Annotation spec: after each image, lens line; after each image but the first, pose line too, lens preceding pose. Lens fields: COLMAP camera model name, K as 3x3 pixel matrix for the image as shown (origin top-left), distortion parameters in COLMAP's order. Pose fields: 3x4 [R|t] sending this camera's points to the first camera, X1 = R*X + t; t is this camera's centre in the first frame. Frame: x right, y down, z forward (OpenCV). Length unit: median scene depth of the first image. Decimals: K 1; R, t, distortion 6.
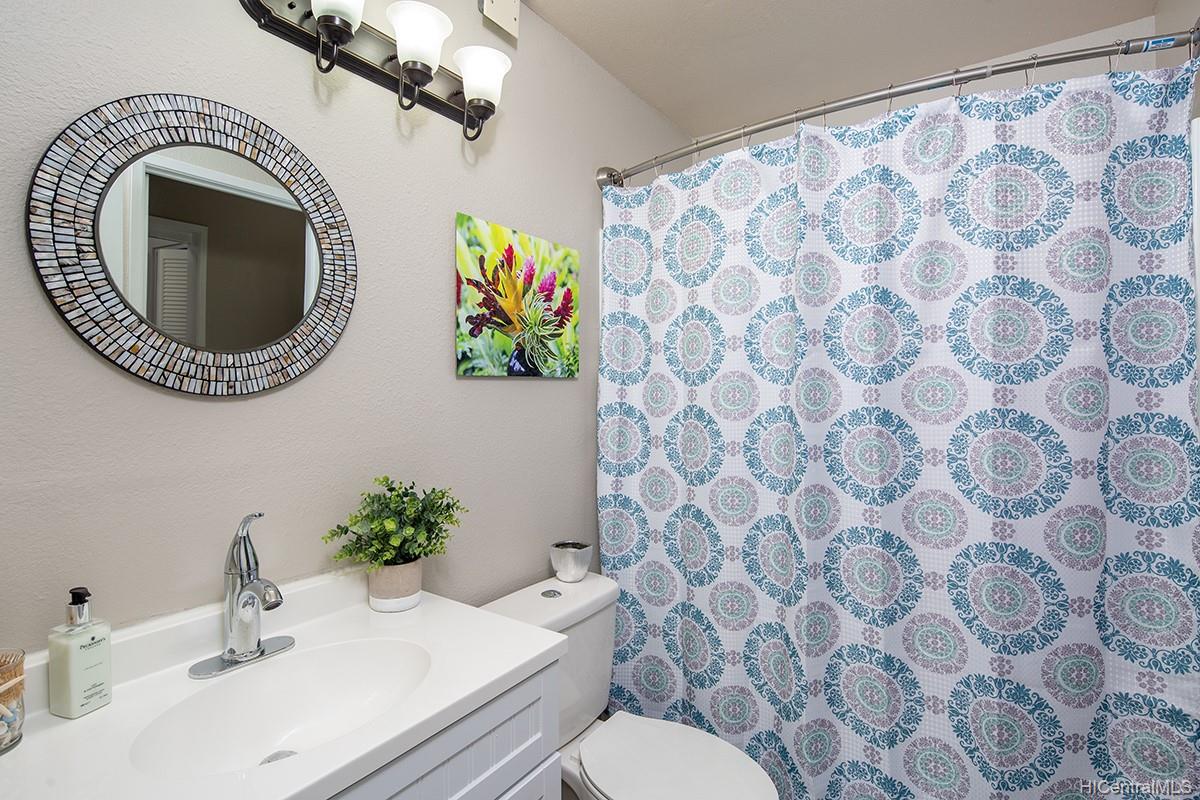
lens RADIAL K [[586.1, 0, 596.2], [0, 586.1, 393.5], [0, 0, 1]] dist [0.001204, -0.002879]
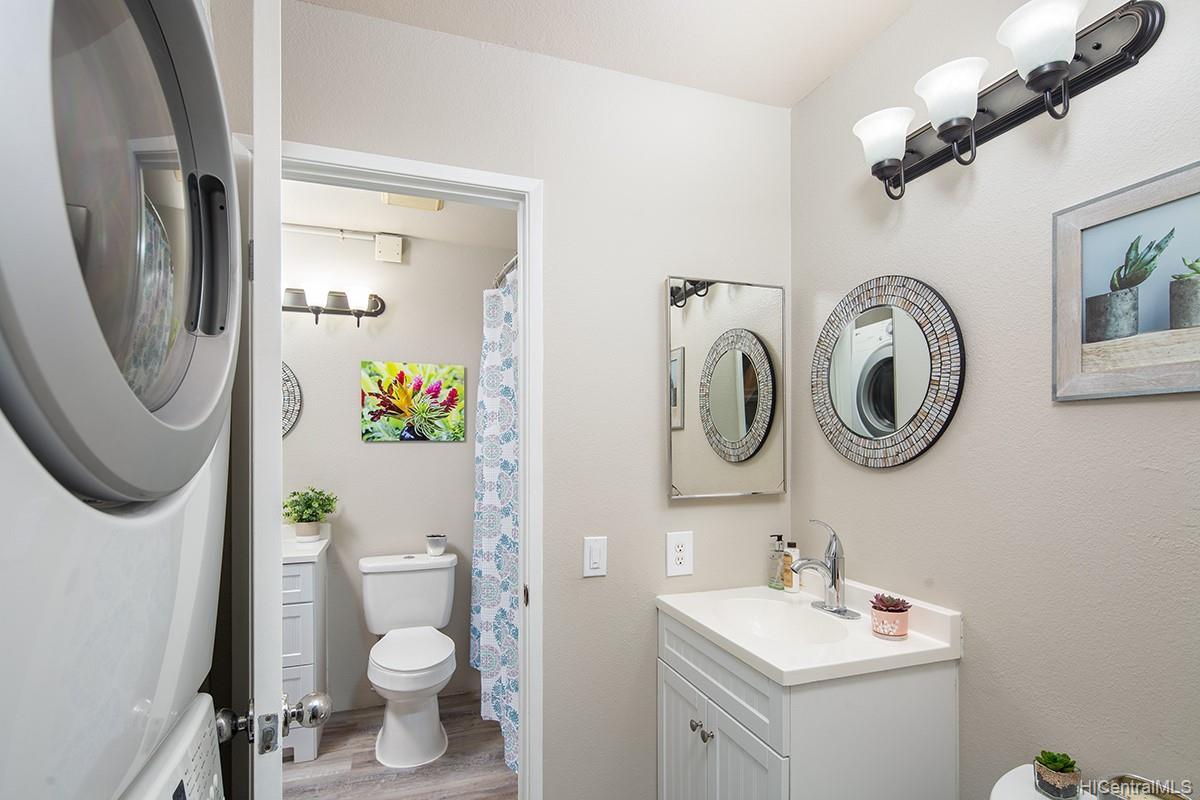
lens RADIAL K [[586.1, 0, 598.9], [0, 586.1, 447.2], [0, 0, 1]] dist [0.001204, -0.002879]
pose [[0.808158, 0.008311, -0.588908, 1.473133], [-0.007496, 0.999965, 0.003825, -0.020625], [0.588918, 0.001323, 0.808191, -0.149520]]
